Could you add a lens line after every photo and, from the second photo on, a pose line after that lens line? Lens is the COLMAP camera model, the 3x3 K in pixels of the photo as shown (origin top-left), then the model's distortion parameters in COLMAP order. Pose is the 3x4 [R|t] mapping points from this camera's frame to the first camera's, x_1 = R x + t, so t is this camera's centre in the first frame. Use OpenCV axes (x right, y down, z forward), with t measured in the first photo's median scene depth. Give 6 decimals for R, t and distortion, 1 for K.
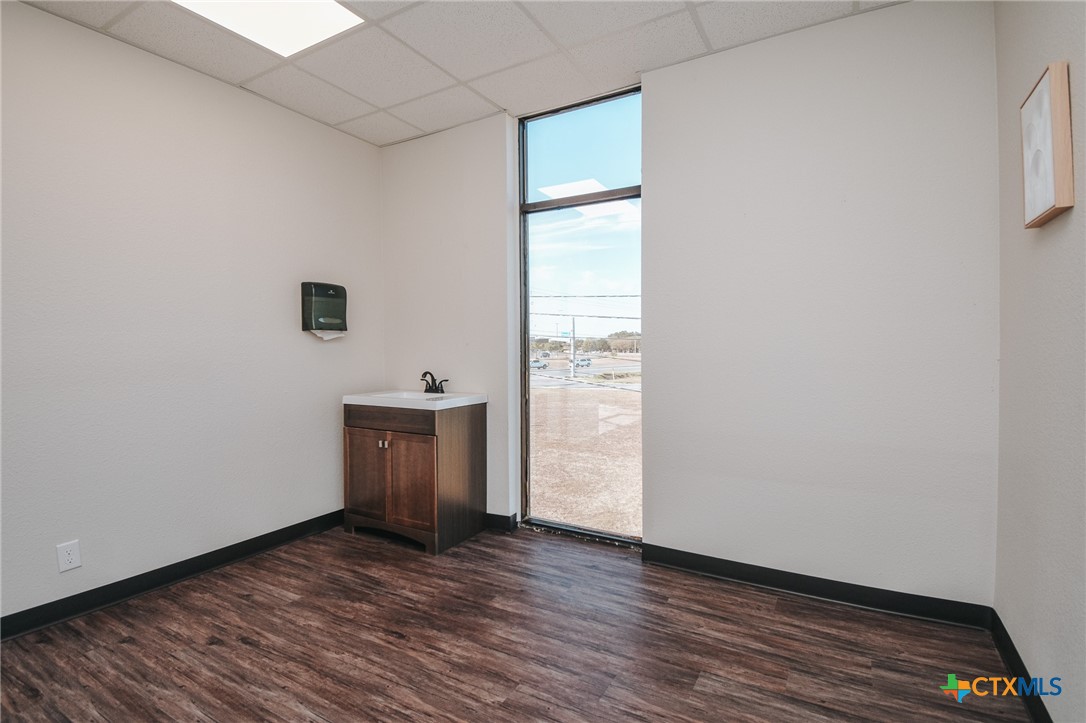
lens RADIAL K [[481.9, 0, 513.4], [0, 481.9, 343.0], [0, 0, 1]] dist [0.009028, -0.013311]
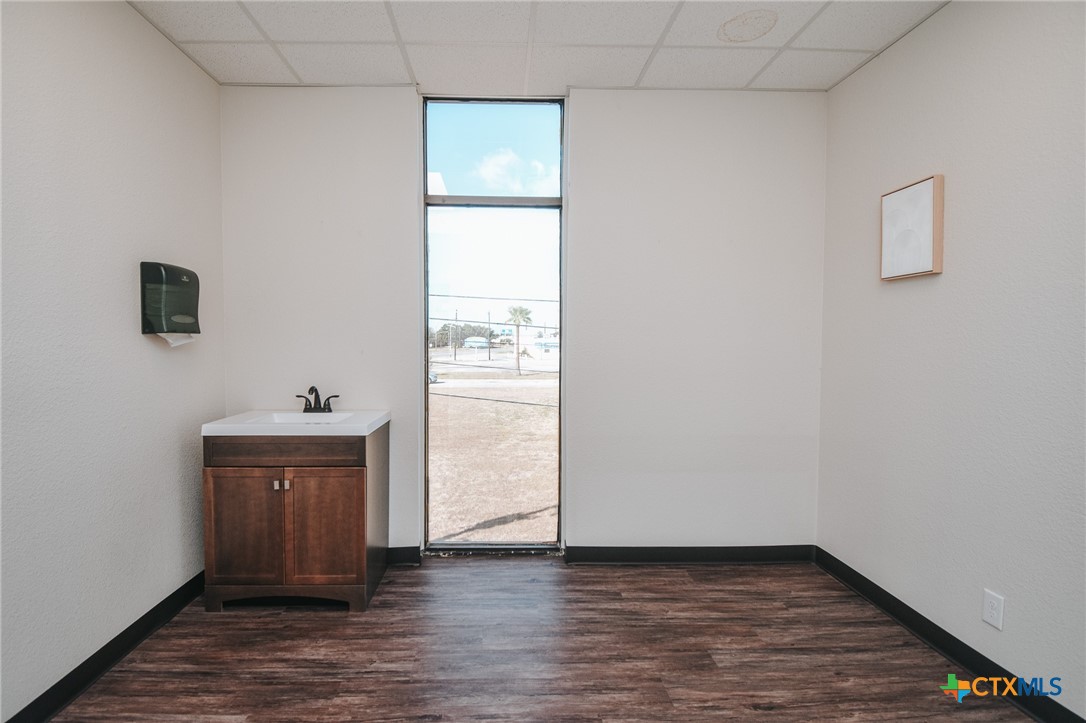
lens RADIAL K [[487.2, 0, 569.4], [0, 487.2, 355.2], [0, 0, 1]] dist [0.017603, -0.022112]
pose [[0.861968, 0.001995, 0.506960, -0.279076], [-0.013256, 0.999739, 0.018604, -0.016491], [-0.506790, -0.022756, 0.861769, 0.112332]]
